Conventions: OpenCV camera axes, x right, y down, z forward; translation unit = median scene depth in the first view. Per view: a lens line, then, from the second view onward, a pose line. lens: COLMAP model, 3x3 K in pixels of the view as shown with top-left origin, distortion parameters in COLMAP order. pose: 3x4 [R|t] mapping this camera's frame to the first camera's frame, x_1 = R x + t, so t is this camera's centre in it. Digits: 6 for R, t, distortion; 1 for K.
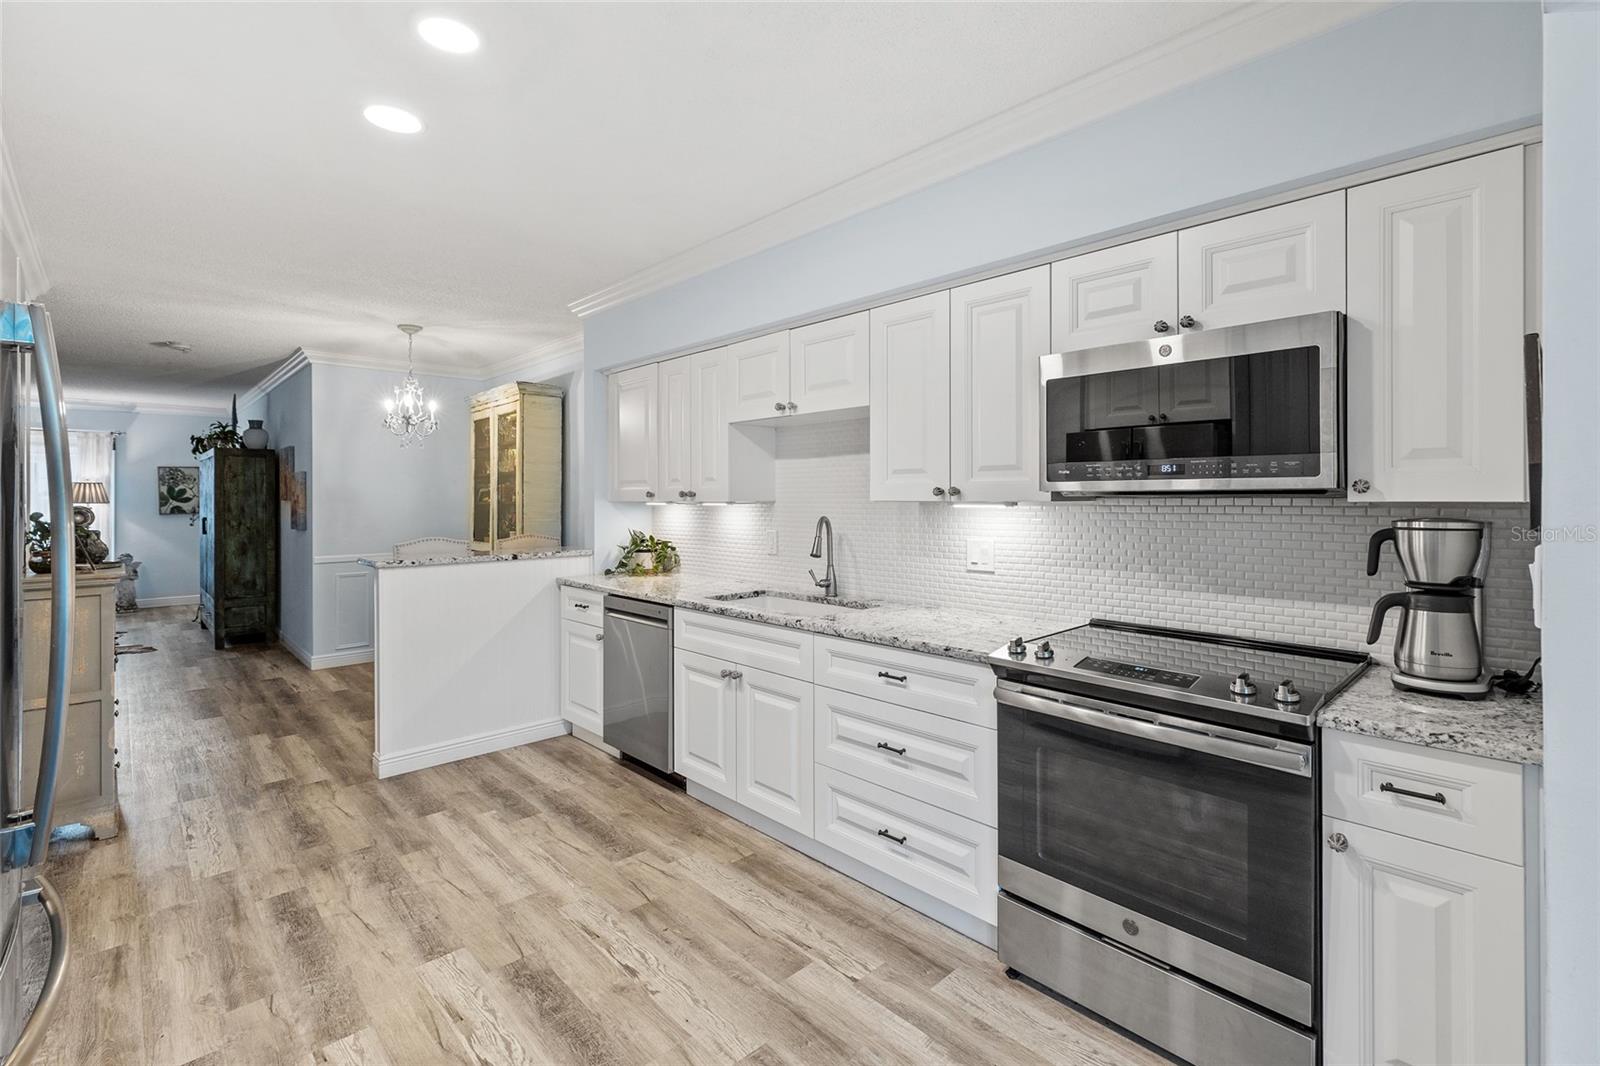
lens RADIAL K [[717.7, 0, 798.6], [0, 717.7, 490.4], [0, 0, 1]] dist [0.005153, -0.003260]
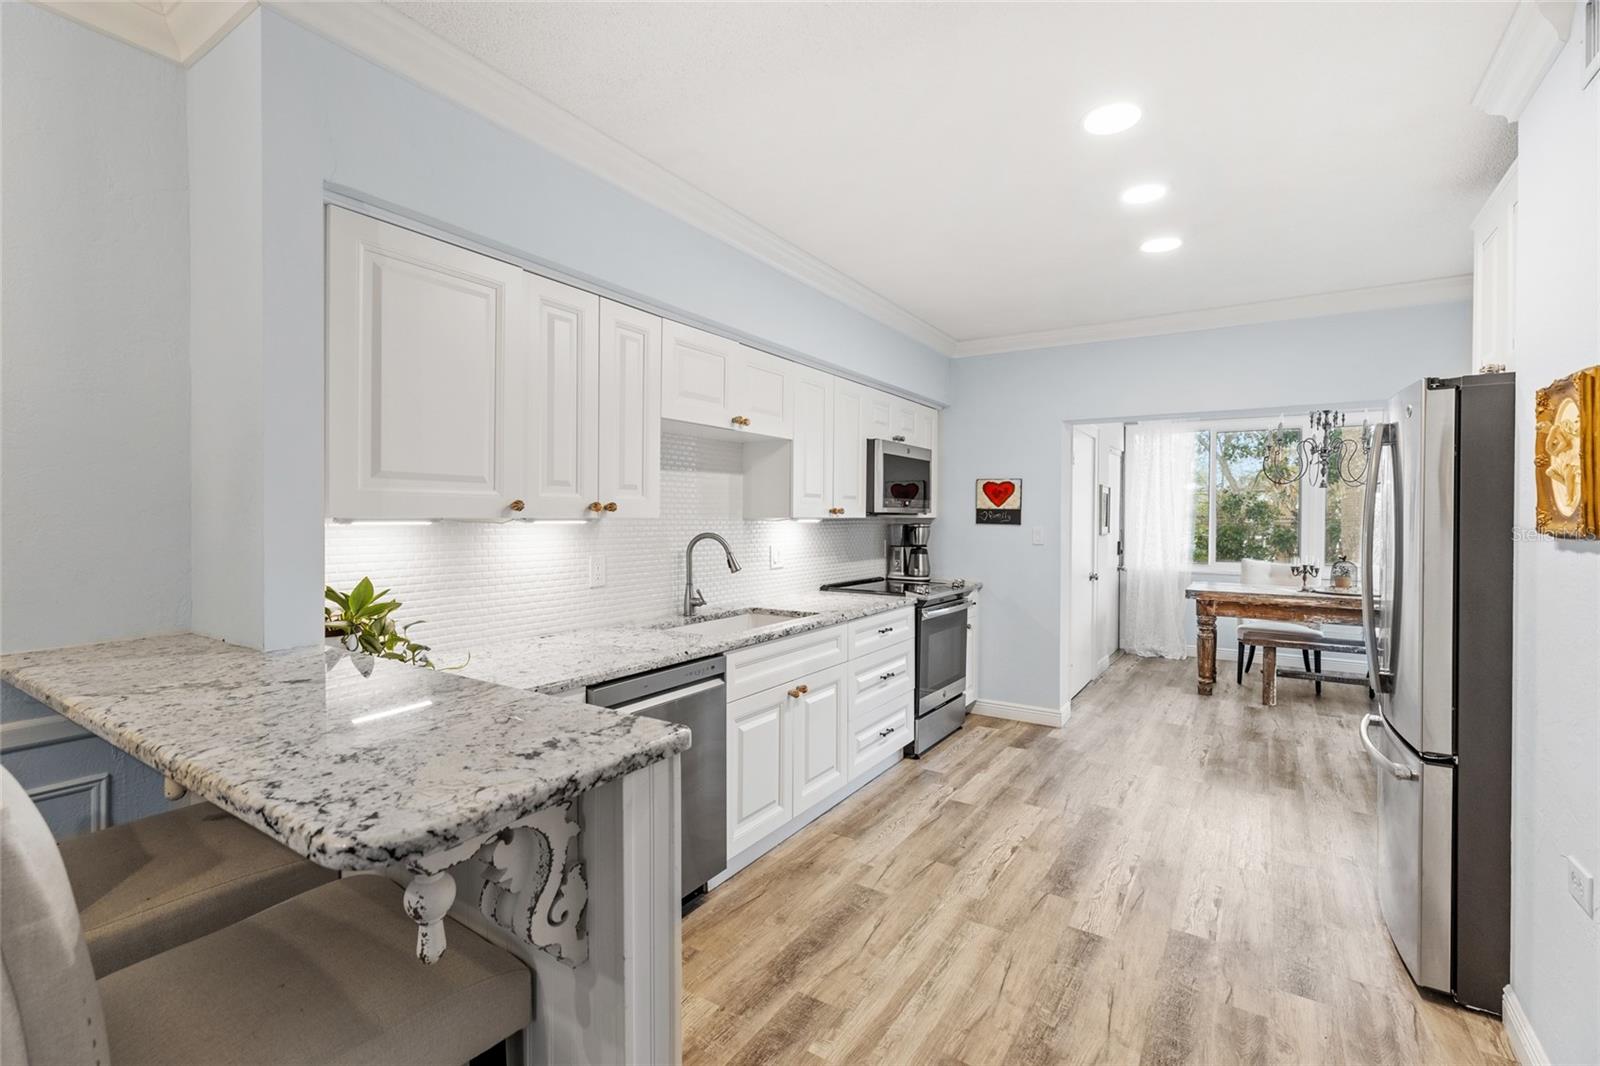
lens RADIAL K [[717.7, 0, 802.9], [0, 717.7, 516.5], [0, 0, 1]] dist [0.005153, -0.003260]
pose [[-0.241405, 0.000762, 0.970424, -1.184796], [-0.013586, 0.999899, -0.004165, 0.019674], [-0.970329, -0.014190, -0.241370, 1.380741]]
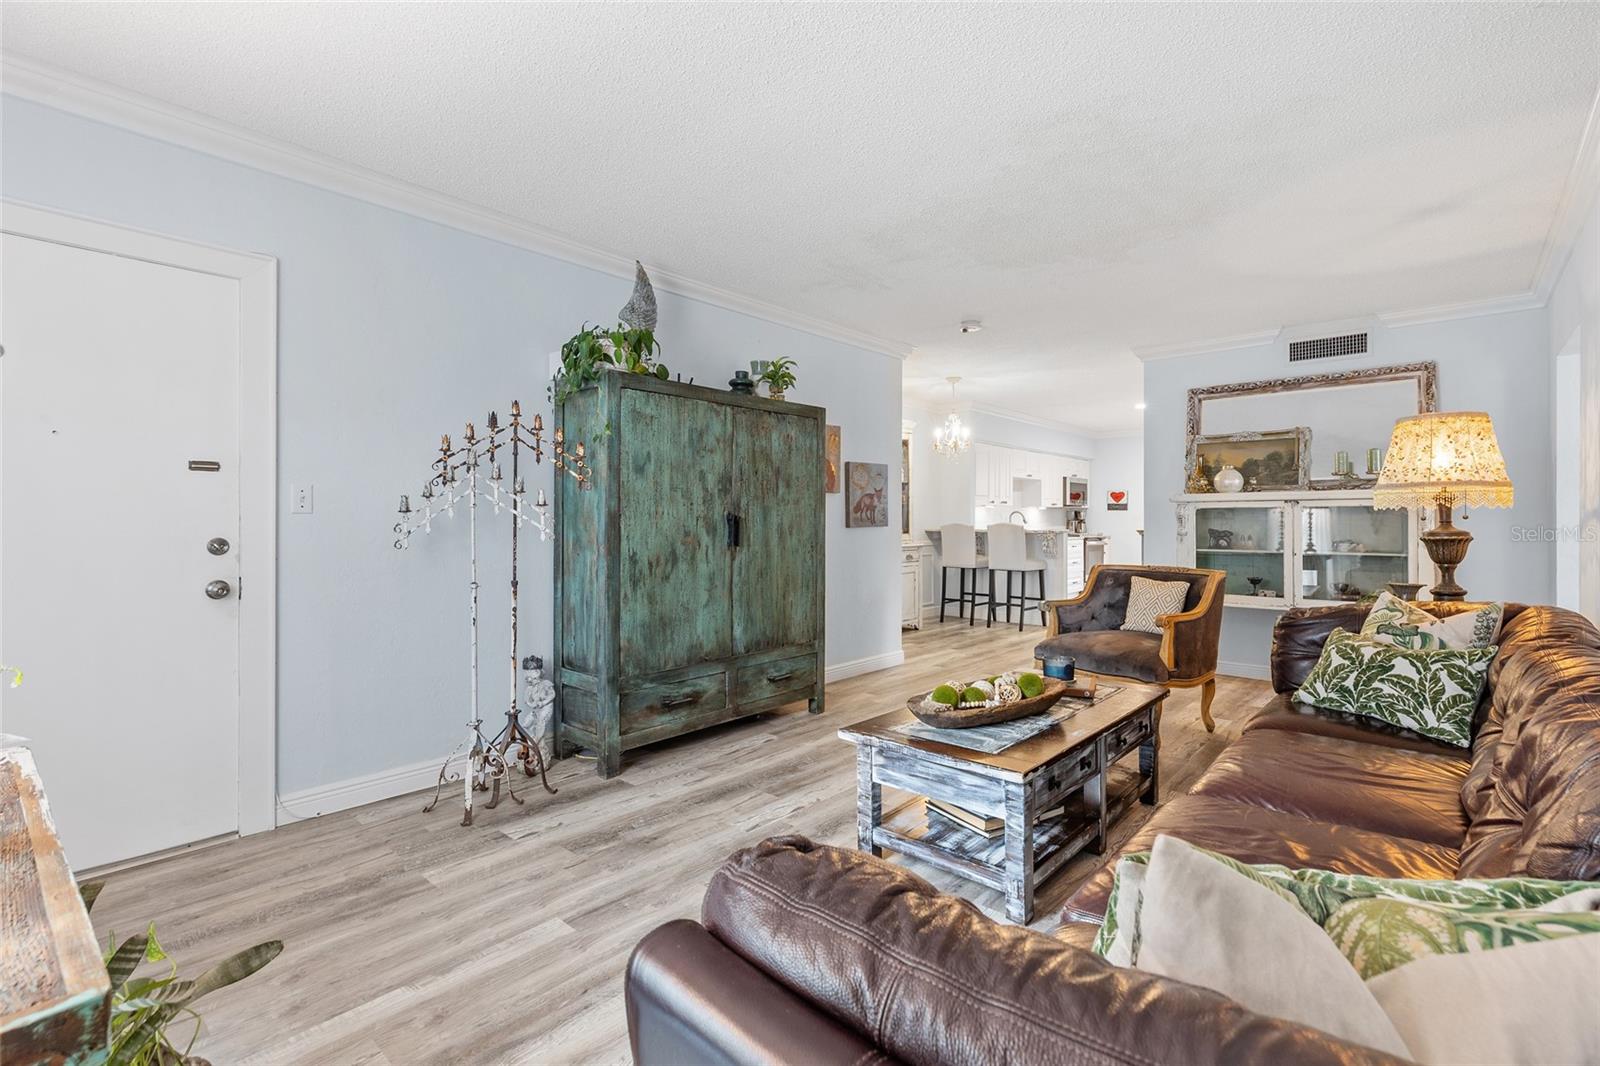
lens RADIAL K [[717.7, 0, 810.6], [0, 717.7, 517.8], [0, 0, 1]] dist [0.005153, -0.003260]
pose [[-0.086902, 0.008513, 0.996180, -3.635594], [-0.005377, 0.999945, -0.009014, 0.118948], [-0.996202, -0.006140, -0.086852, 2.650278]]
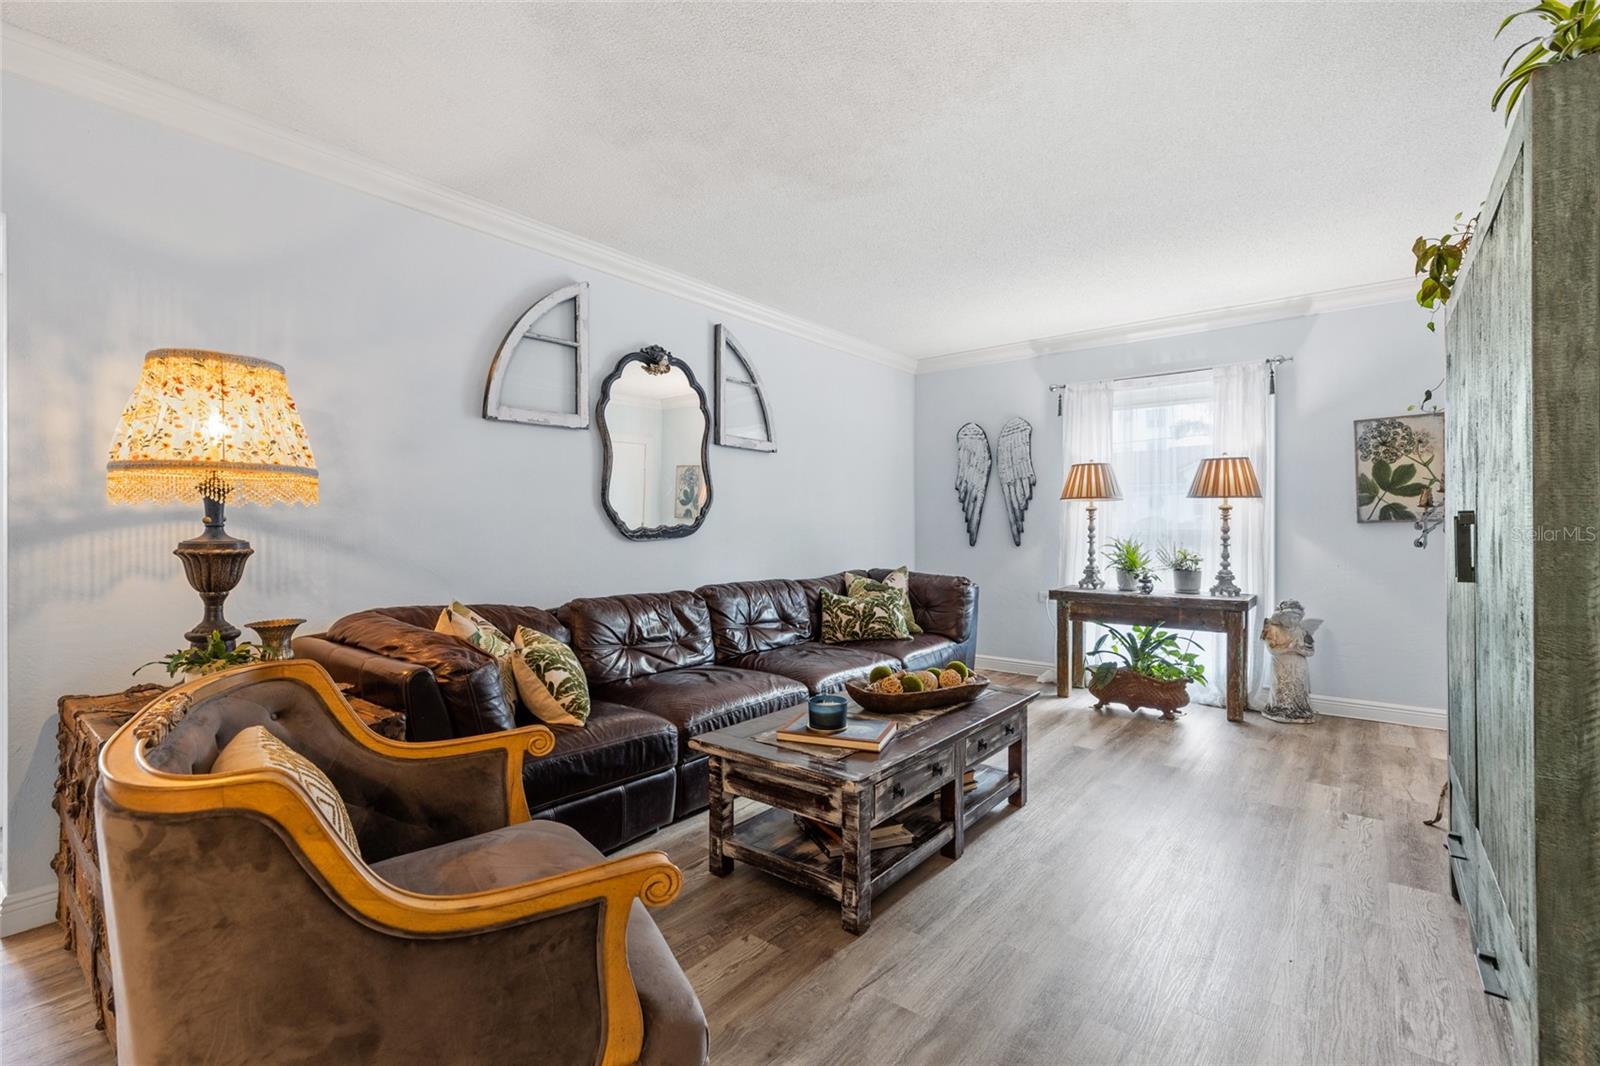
lens RADIAL K [[717.7, 0, 814.8], [0, 717.7, 526.0], [0, 0, 1]] dist [0.005153, -0.003260]
pose [[0.155788, 0.003983, -0.987782, -1.672424], [0.005946, 0.999970, 0.004970, 0.109576], [0.987773, -0.006648, 0.155760, 2.007939]]
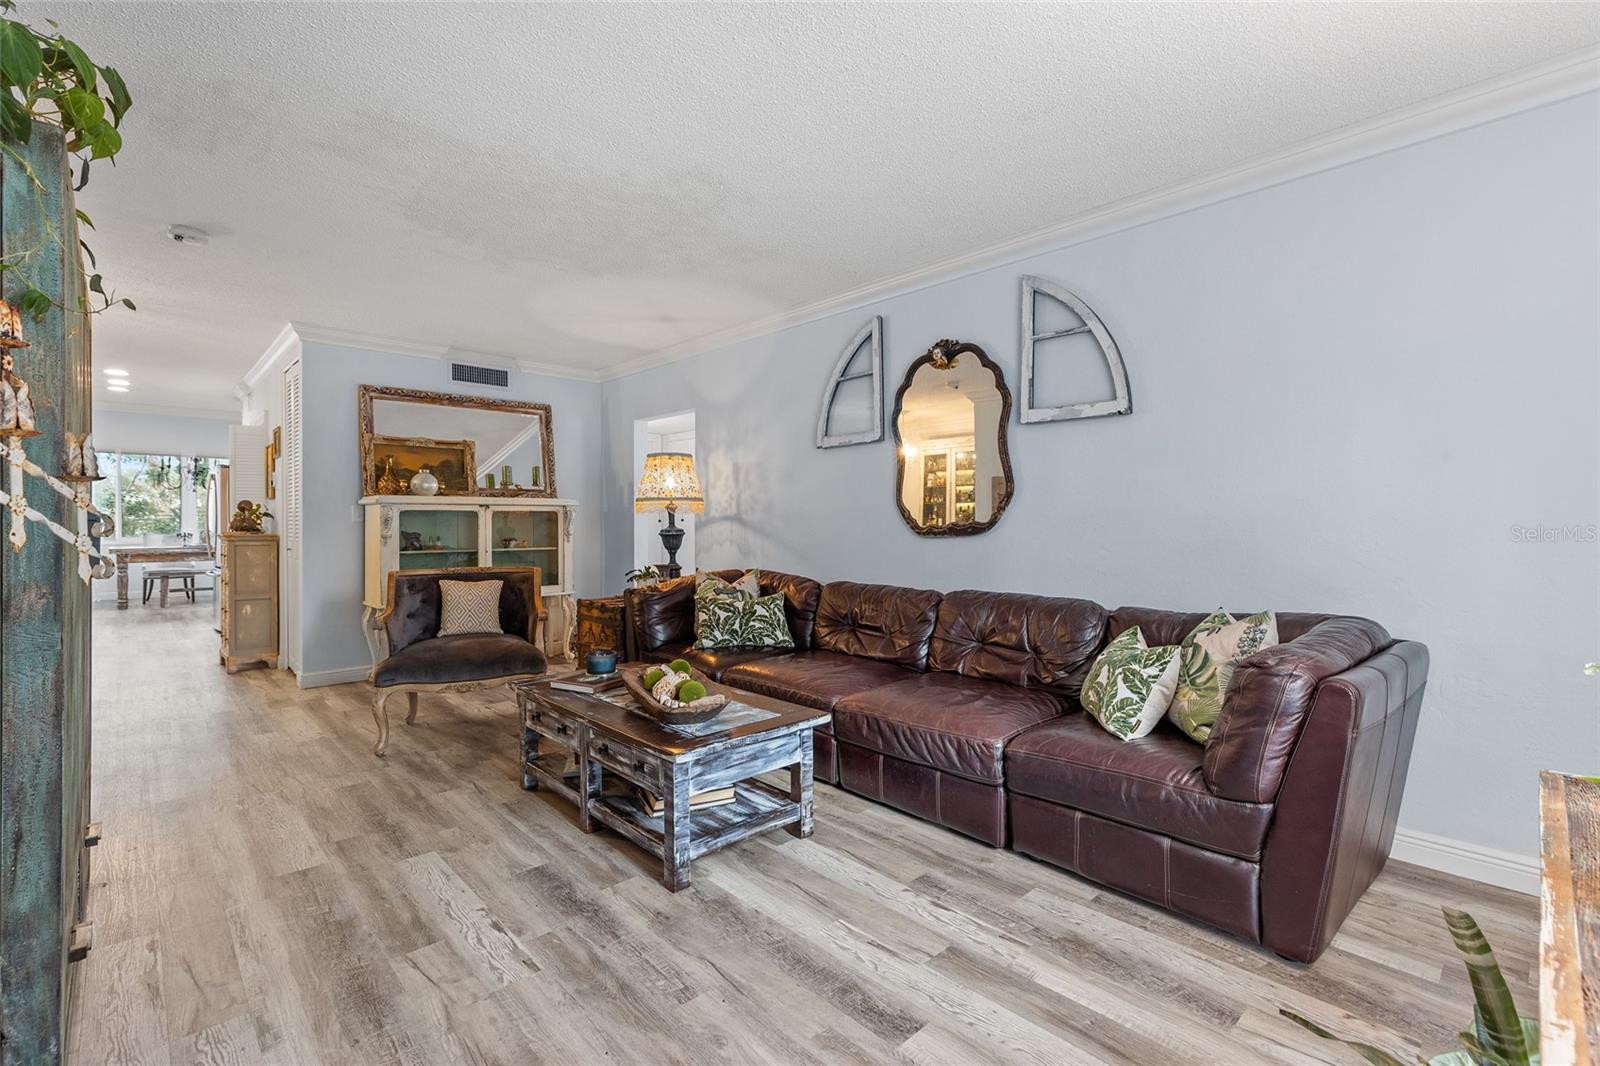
lens RADIAL K [[717.7, 0, 803.9], [0, 717.7, 522.0], [0, 0, 1]] dist [0.005153, -0.003260]
pose [[-0.999977, 0.005754, 0.003655, -2.882739], [0.005731, 0.999965, -0.006136, 0.119704], [-0.003690, -0.006115, -0.999974, 3.348609]]
